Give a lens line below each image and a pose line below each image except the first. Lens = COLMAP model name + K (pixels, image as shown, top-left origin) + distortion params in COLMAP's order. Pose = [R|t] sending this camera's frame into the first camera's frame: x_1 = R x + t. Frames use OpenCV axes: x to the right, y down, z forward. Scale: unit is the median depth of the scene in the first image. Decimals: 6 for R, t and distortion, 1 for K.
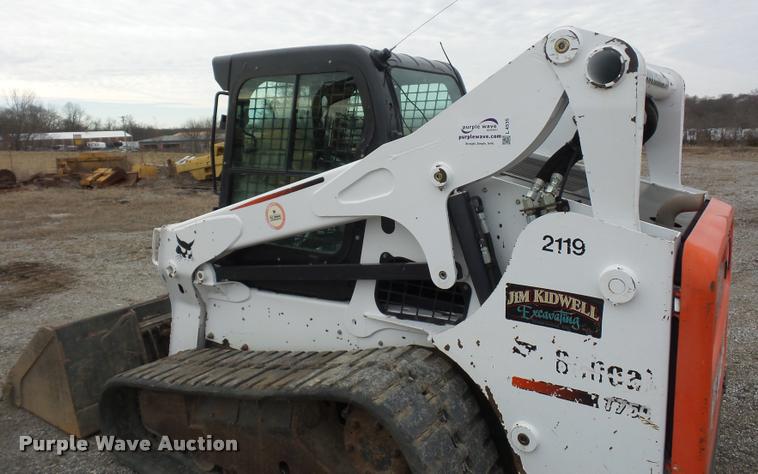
lens RADIAL K [[544.5, 0, 394.4], [0, 544.5, 187.6], [0, 0, 1]] dist [-0.001713, -0.003165]
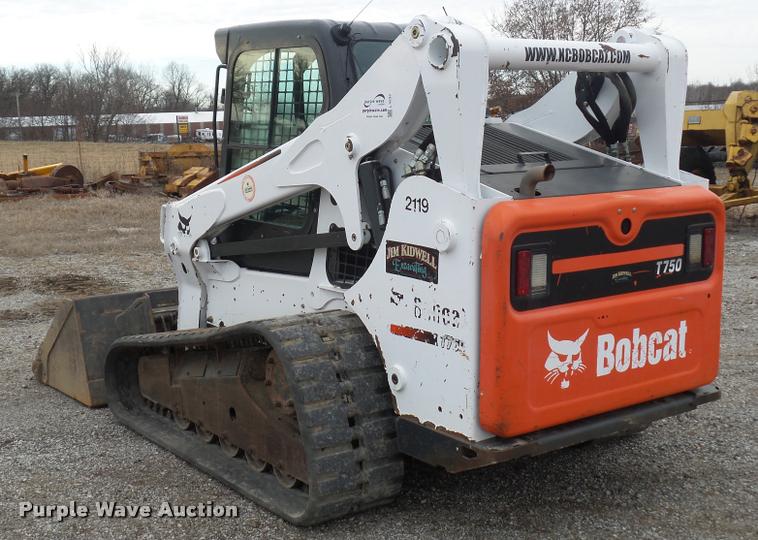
lens RADIAL K [[1056.2, 0, 354.4], [0, 1056.2, 272.7], [0, 0, 1]] dist [-0.019255, 0.017317]
pose [[0.932639, 0.061394, -0.355549, 0.741579], [-0.044380, 0.997454, 0.055821, 0.097732], [0.358071, -0.036282, 0.932989, -0.859614]]
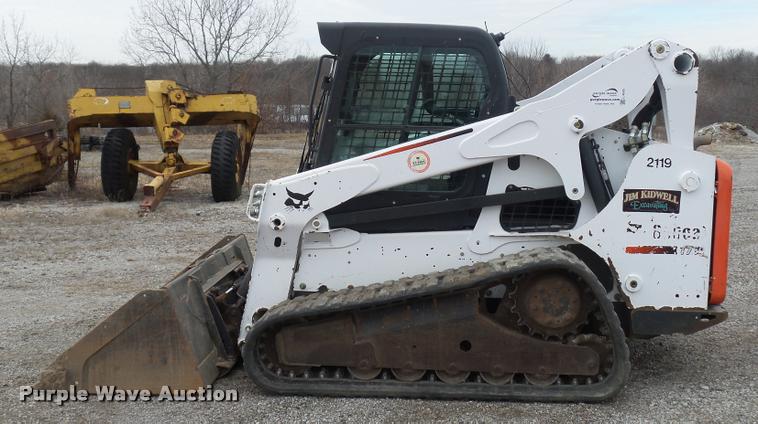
lens RADIAL K [[1015.3, 0, 379.0], [0, 1015.3, 212.0], [0, 0, 1]] dist [-0.017119, 0.000697]
pose [[0.860700, -0.034033, 0.507973, -1.580763], [0.032536, 0.999401, 0.011830, 0.146391], [-0.508071, 0.006345, 0.861292, -1.001722]]
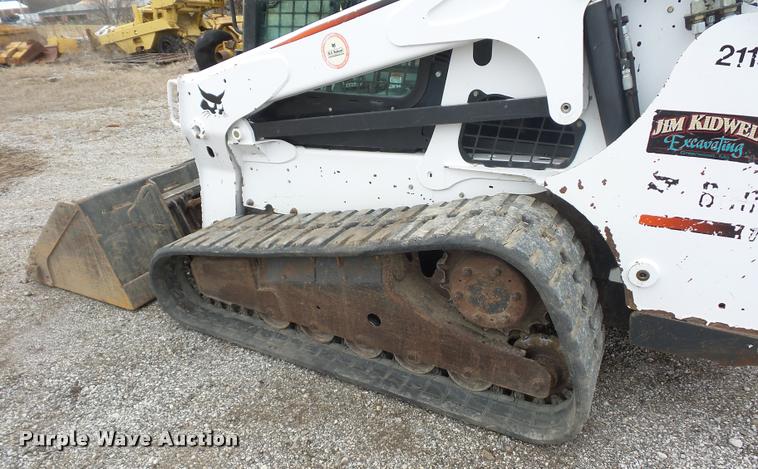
lens RADIAL K [[525.0, 0, 380.5], [0, 525.0, 289.8], [0, 0, 1]] dist [0.001479, -0.006648]
pose [[0.995752, -0.059892, 0.069941, -0.245916], [0.026996, 0.916069, 0.400111, 0.072504], [-0.088035, -0.396523, 0.913794, 0.125671]]
